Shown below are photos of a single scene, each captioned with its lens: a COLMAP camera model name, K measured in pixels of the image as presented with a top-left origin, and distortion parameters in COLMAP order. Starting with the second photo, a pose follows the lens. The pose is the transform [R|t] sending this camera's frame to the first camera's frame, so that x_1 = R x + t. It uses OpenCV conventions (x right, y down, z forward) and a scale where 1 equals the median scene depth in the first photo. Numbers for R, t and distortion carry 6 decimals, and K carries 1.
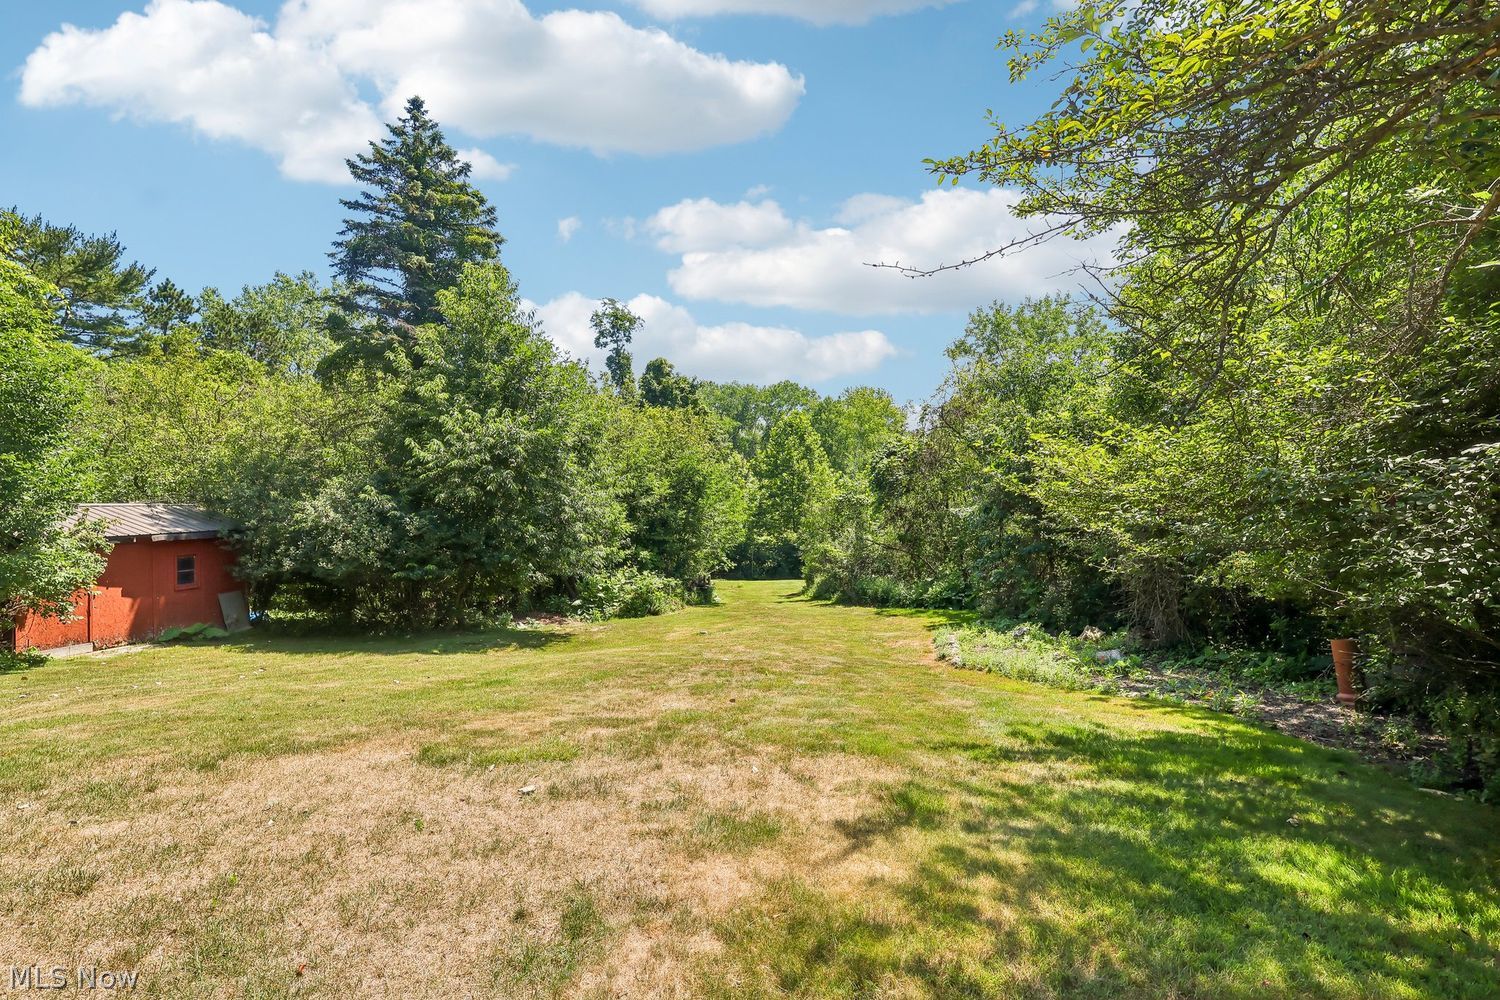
lens RADIAL K [[681.7, 0, 752.7], [0, 681.7, 501.9], [0, 0, 1]] dist [0.000582, 0.000046]
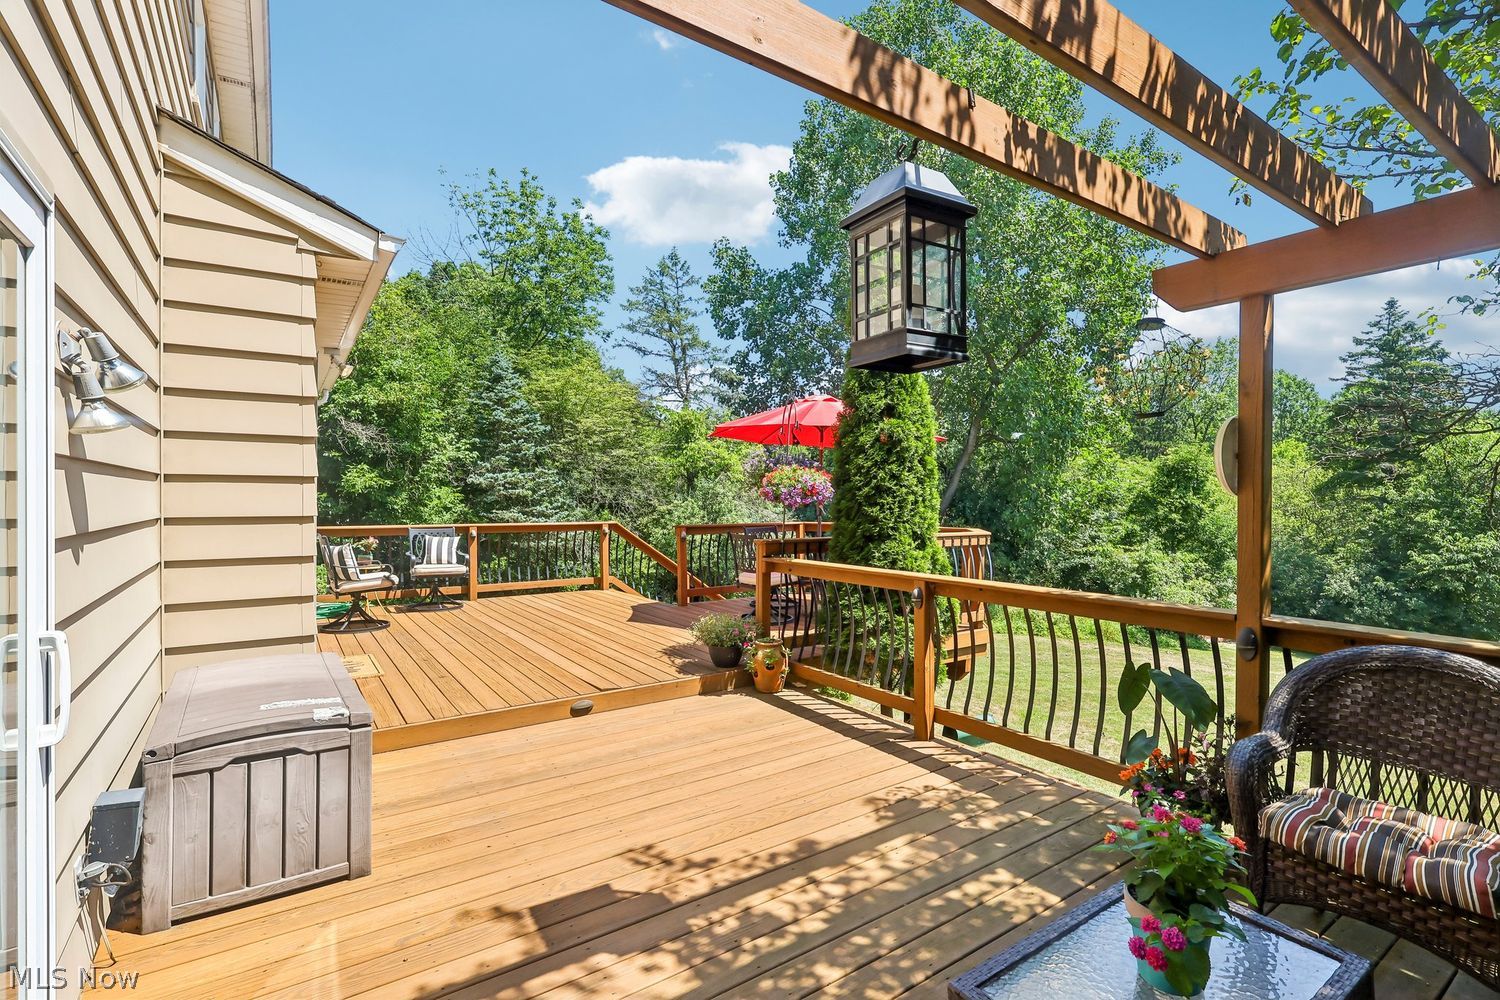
lens RADIAL K [[693.8, 0, 752.3], [0, 693.8, 505.2], [0, 0, 1]] dist [0.000177, -0.000460]
pose [[0.496605, 0.020556, -0.867733, 0.084308], [-0.006427, 0.999779, 0.020005, -0.114034], [0.867953, -0.004357, 0.496627, -0.623006]]
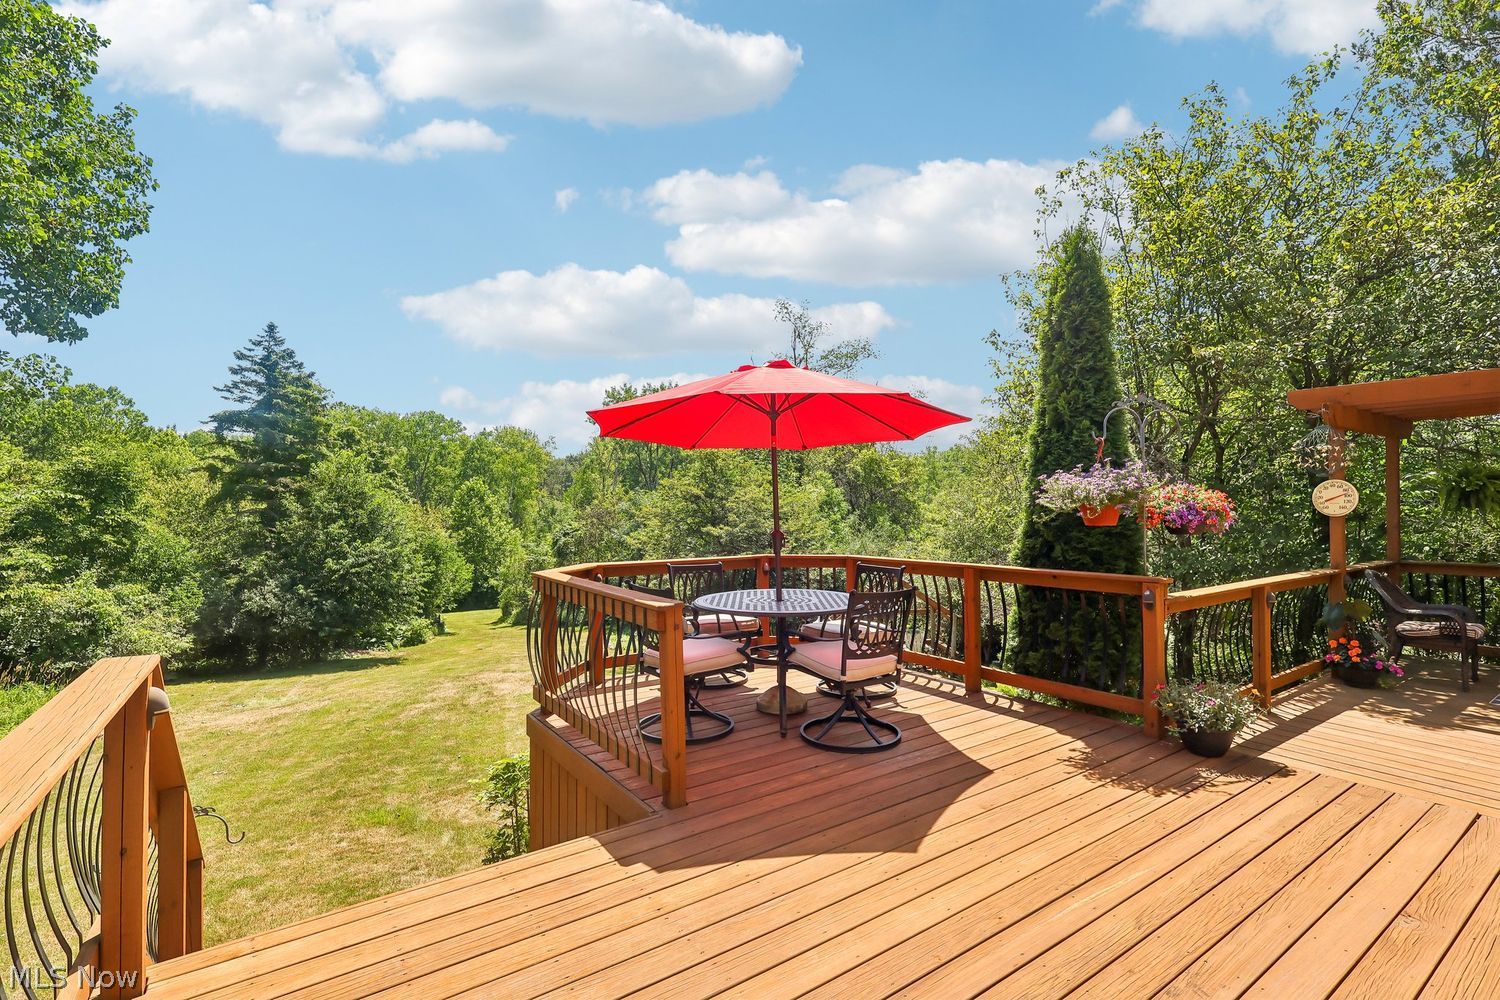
lens RADIAL K [[694.6, 0, 751.5], [0, 694.6, 505.6], [0, 0, 1]] dist [-0.000919, 0.000310]
pose [[0.865288, 0.007640, 0.501217, -0.224887], [-0.004863, 0.999965, -0.006846, -0.114751], [-0.501252, 0.003486, 0.865295, -0.610328]]
